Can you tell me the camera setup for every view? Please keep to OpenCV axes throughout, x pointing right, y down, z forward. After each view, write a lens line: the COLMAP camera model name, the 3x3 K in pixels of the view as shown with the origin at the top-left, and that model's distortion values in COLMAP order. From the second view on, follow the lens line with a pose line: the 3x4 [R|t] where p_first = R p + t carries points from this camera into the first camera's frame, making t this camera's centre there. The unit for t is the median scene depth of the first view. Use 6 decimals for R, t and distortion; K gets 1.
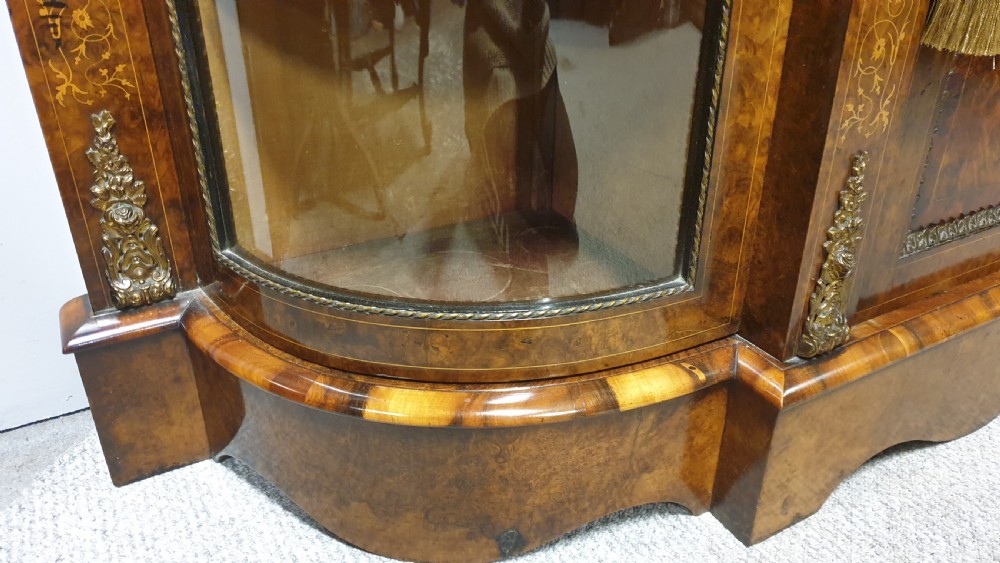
lens RADIAL K [[786.0, 0, 518.3], [0, 786.0, 285.3], [0, 0, 1]] dist [0.003180, 0.001242]
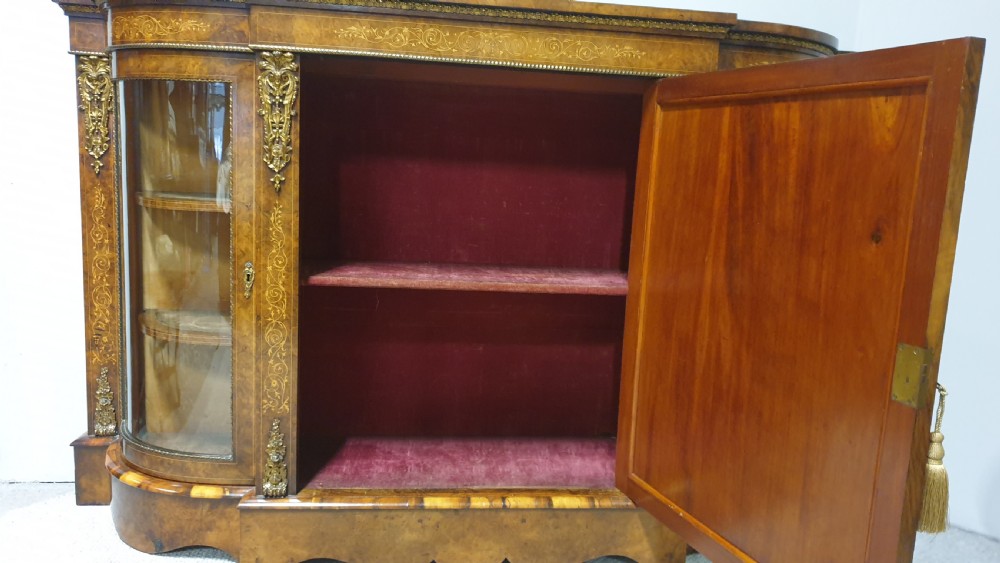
lens RADIAL K [[786.0, 0, 518.3], [0, 786.0, 285.3], [0, 0, 1]] dist [0.003180, 0.001242]
pose [[0.916091, 0.096498, -0.389185, 2.032078], [-0.225227, 0.926859, -0.300342, 0.038809], [0.331737, 0.362796, 0.870821, -1.207349]]
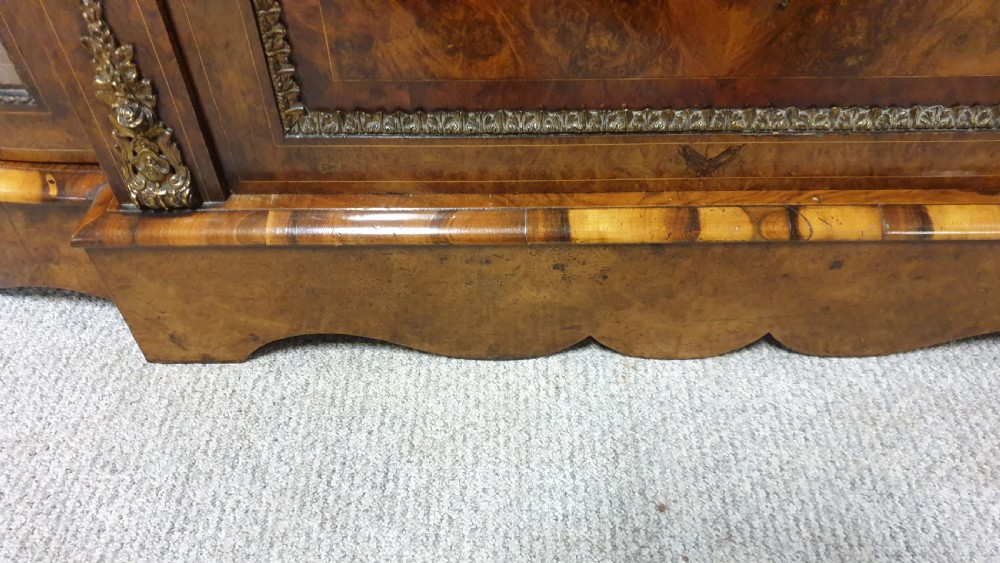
lens RADIAL K [[764.0, 0, 511.1], [0, 764.0, 272.8], [0, 0, 1]] dist [0.003510, -0.005769]
pose [[0.869018, 0.343884, -0.355742, 1.092358], [-0.224402, 0.914720, 0.336051, -0.243719], [0.440967, -0.212205, 0.872076, 0.364991]]
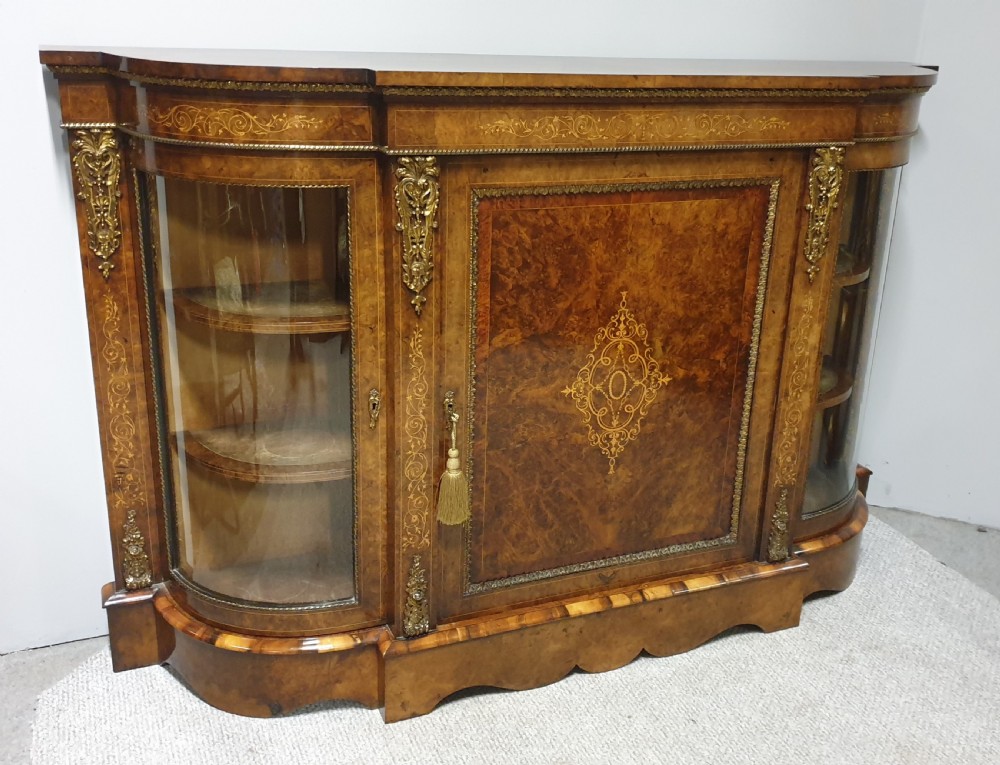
lens RADIAL K [[1051.5, 0, 544.0], [0, 1051.5, 374.6], [0, 0, 1]] dist [0.241599, -0.798263]
pose [[0.993547, 0.065471, -0.092619, 0.997009], [-0.078891, 0.985598, -0.149575, -0.230892], [0.081492, 0.155916, 0.984403, -2.175892]]
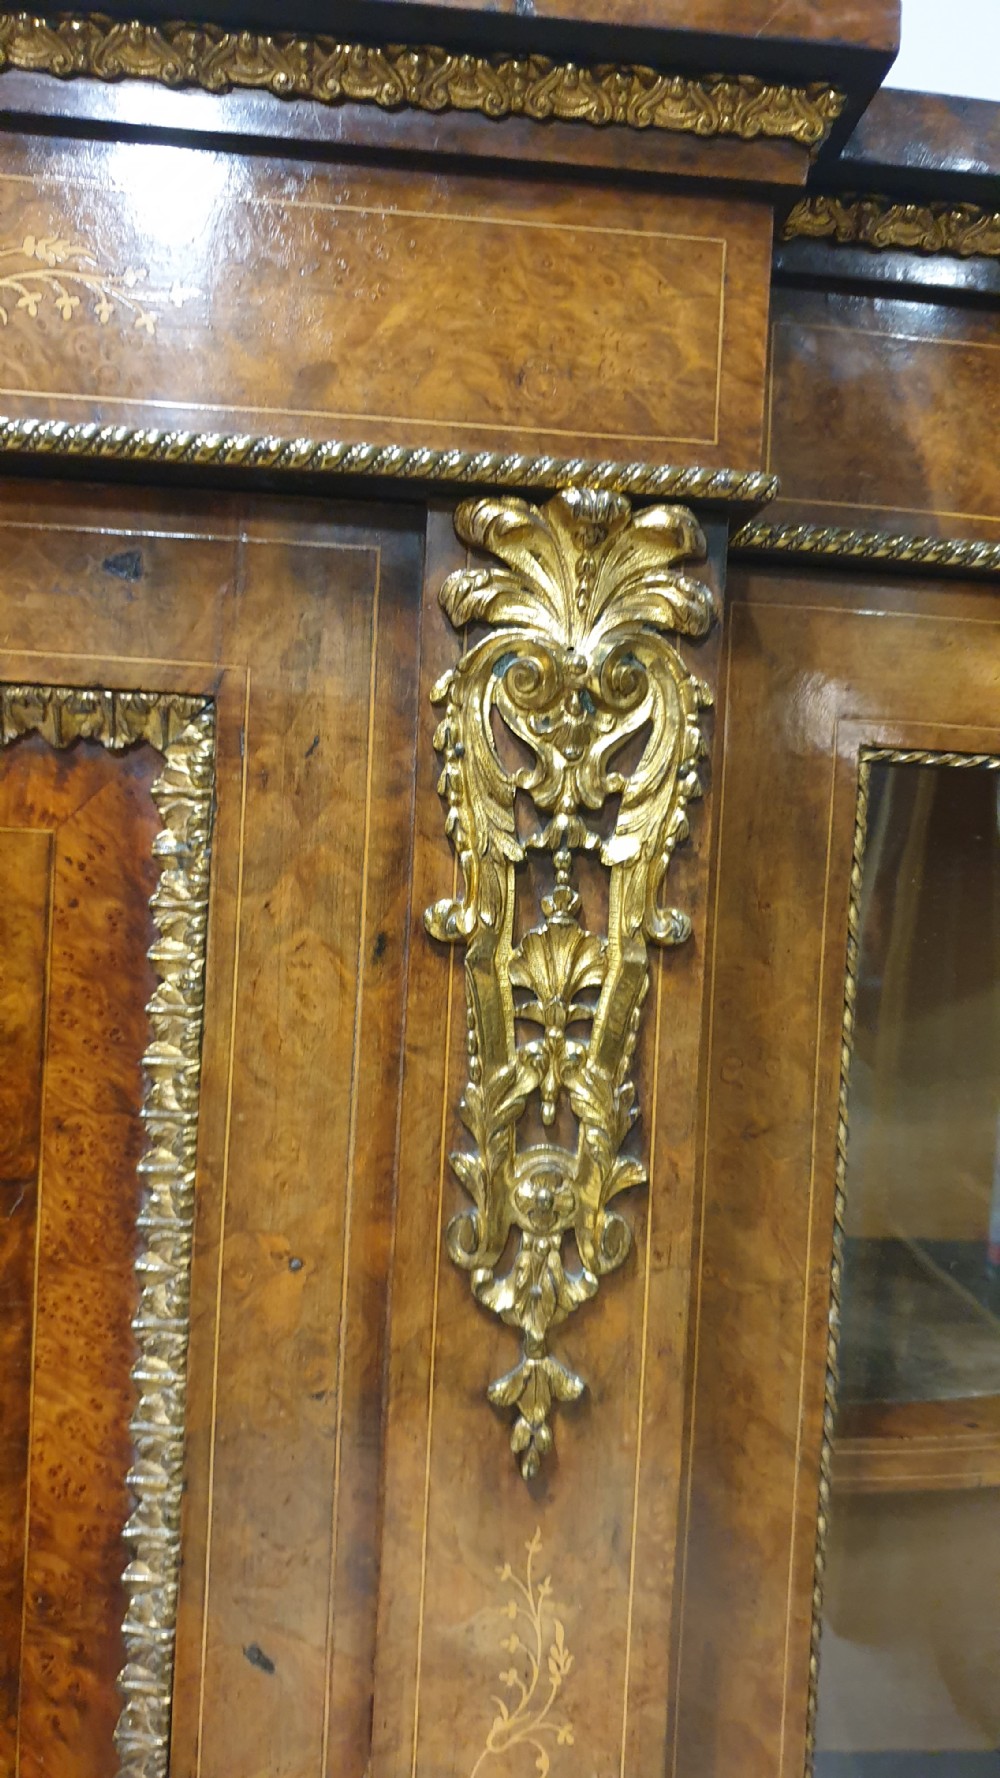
lens RADIAL K [[1397.4, 0, 513.1], [0, 1397.4, 911.0], [0, 0, 1]] dist [0.003180, 0.001242]
pose [[0.902648, 0.042248, -0.428302, 1.736863], [-0.235958, 0.880852, -0.410395, -1.041431], [0.359932, 0.471503, 0.805068, 0.512885]]
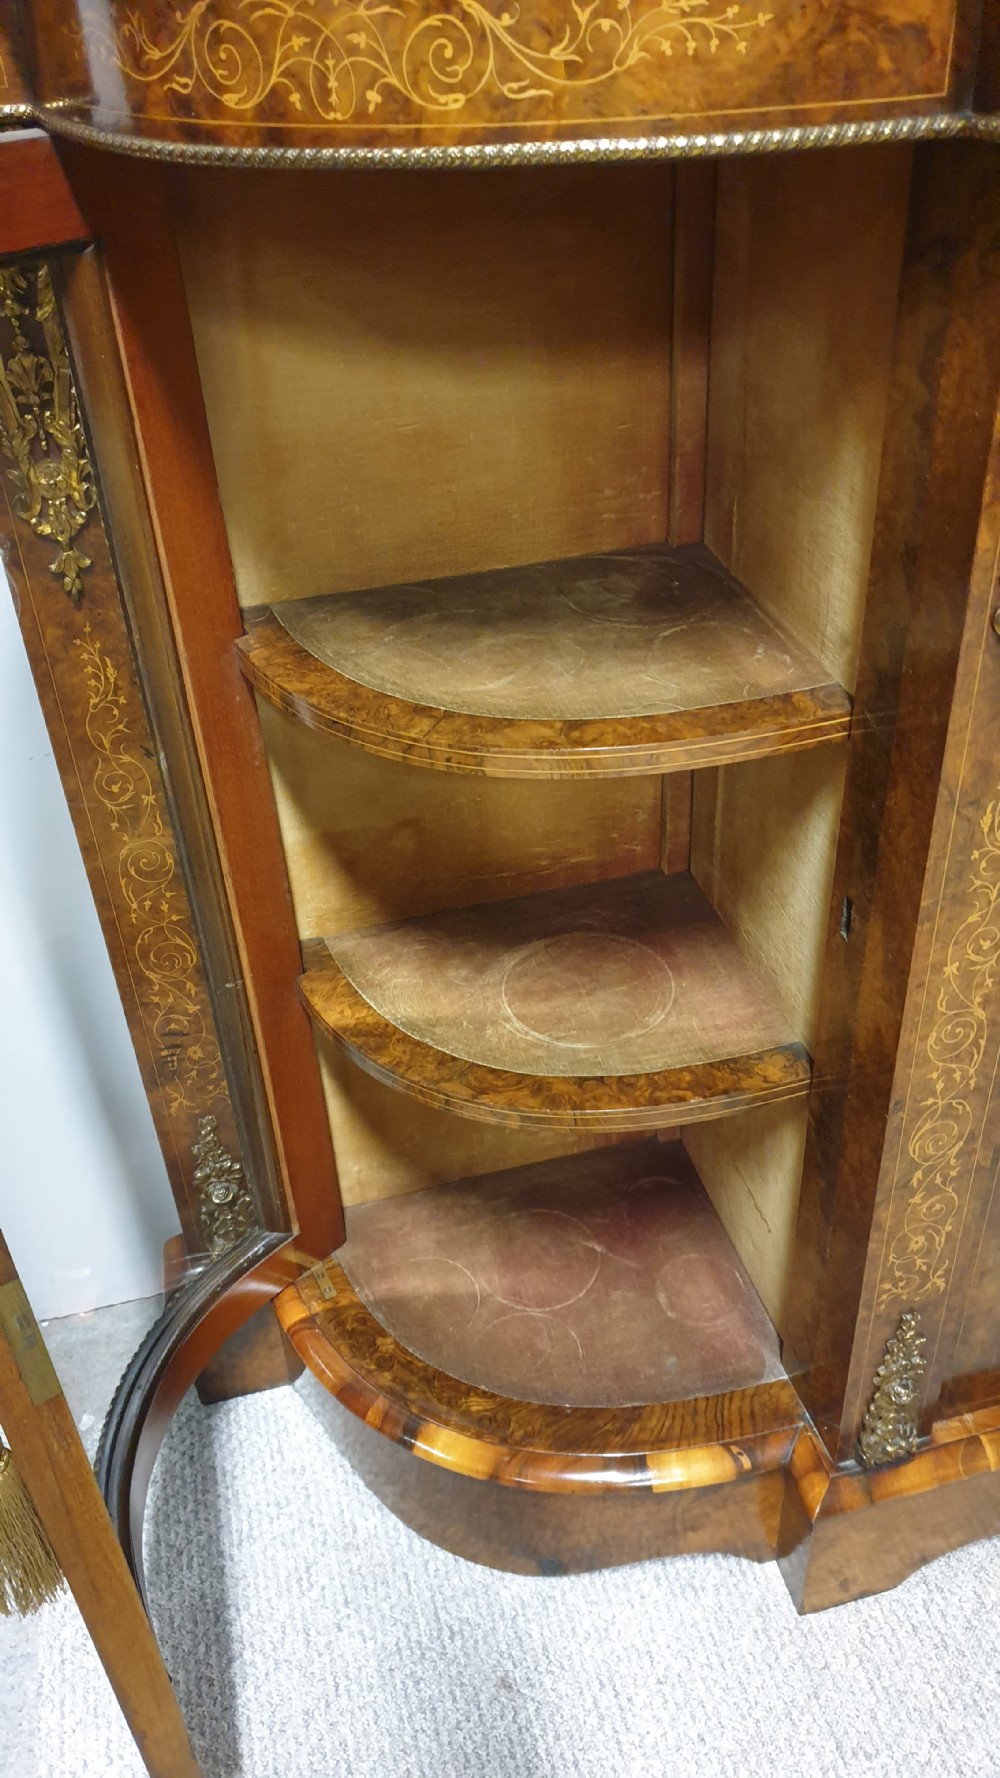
lens RADIAL K [[1397.4, 0, 513.1], [0, 1397.4, 911.0], [0, 0, 1]] dist [0.003180, 0.001242]
pose [[0.962795, 0.113117, -0.245418, 0.291172], [-0.078060, 0.985876, 0.148170, -0.776312], [0.258713, -0.123500, 0.958027, -0.646593]]
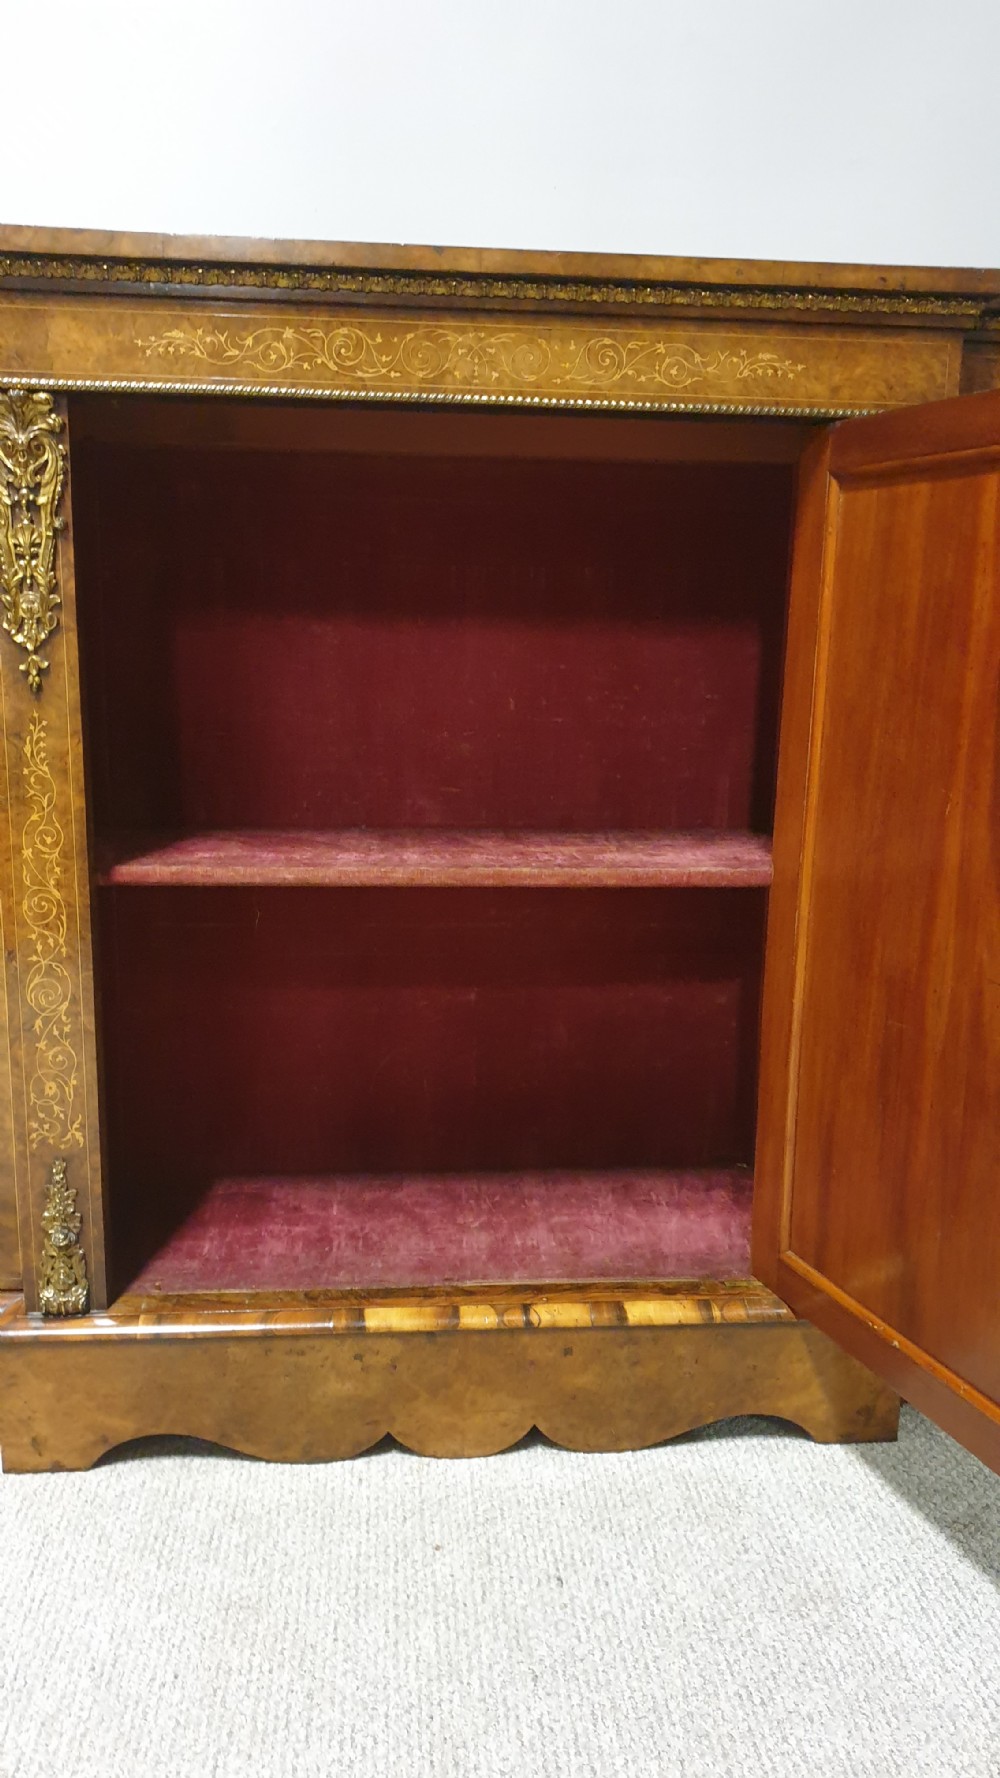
lens RADIAL K [[1343.8, 0, 492.6], [0, 1343.8, 934.0], [0, 0, 1]] dist [0.000663, -0.003307]
pose [[0.904601, 0.090238, -0.416598, 1.848406], [-0.208274, 0.946297, -0.247272, -0.102498], [0.371913, 0.310449, 0.874816, -0.820985]]
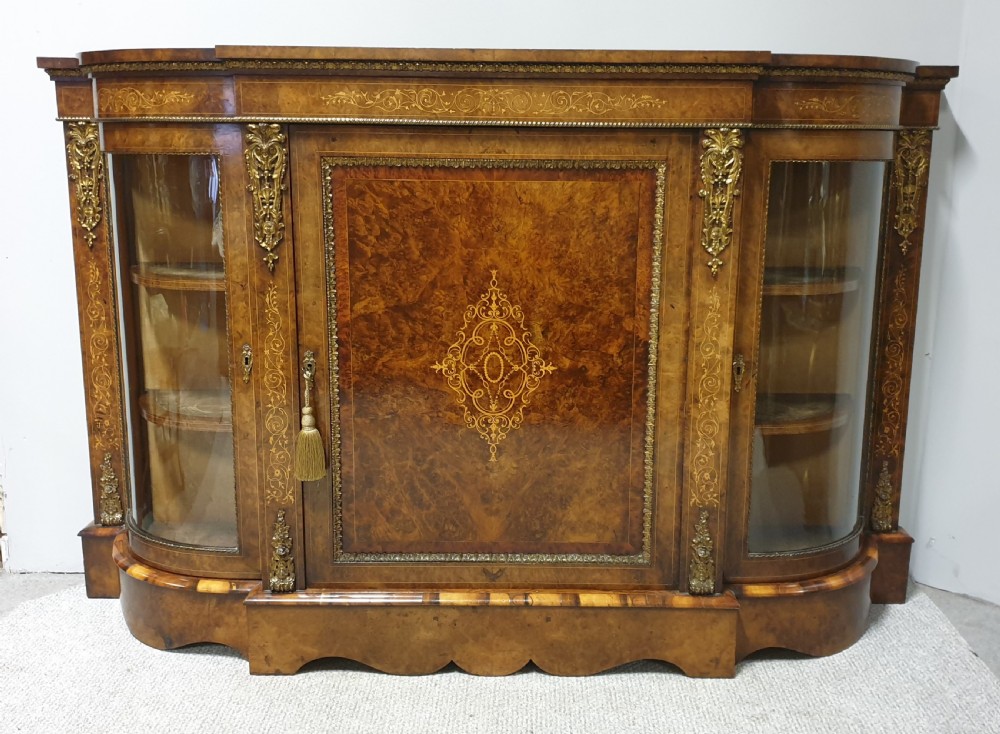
lens RADIAL K [[1044.0, 0, 527.1], [0, 1044.0, 364.1], [0, 0, 1]] dist [0.229209, -0.758427]
pose [[0.864767, 0.102657, -0.491569, 2.551506], [-0.237885, 0.945825, -0.220964, -0.034487], [0.442255, 0.308019, 0.842339, -1.614140]]
